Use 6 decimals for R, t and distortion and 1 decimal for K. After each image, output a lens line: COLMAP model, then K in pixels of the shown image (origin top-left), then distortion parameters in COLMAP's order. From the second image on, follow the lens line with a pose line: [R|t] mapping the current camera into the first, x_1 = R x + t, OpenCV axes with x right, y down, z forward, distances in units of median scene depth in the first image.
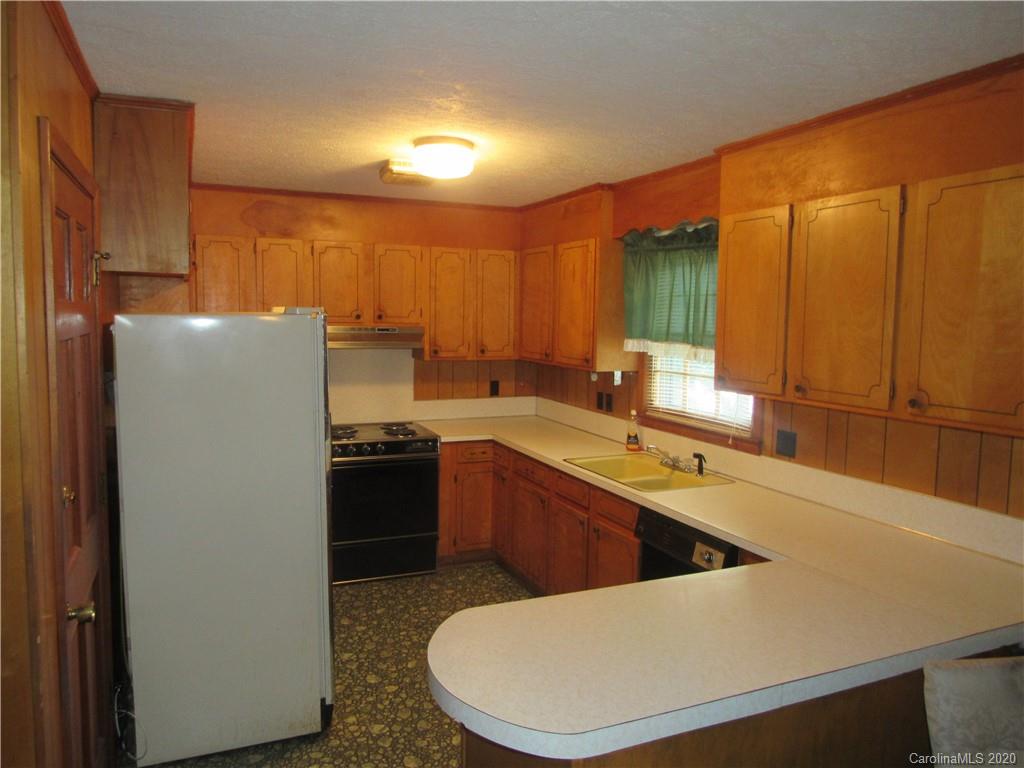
lens RADIAL K [[729.1, 0, 512.5], [0, 729.1, 381.1], [0, 0, 1]] dist [-0.040922, 0.001650]
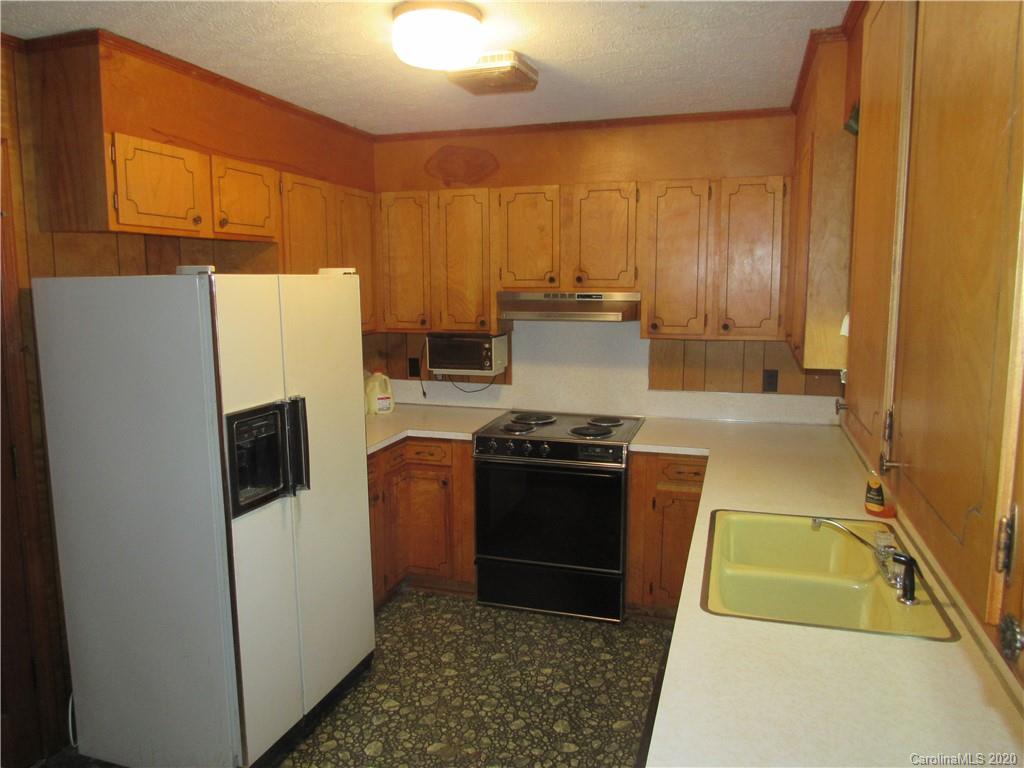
lens RADIAL K [[729.1, 0, 512.5], [0, 729.1, 382.1], [0, 0, 1]] dist [-0.040922, 0.001650]
pose [[0.753787, 0.073102, -0.653040, 0.283338], [-0.044254, 0.997184, 0.060545, -0.023667], [0.655627, -0.016739, 0.754900, 0.375739]]
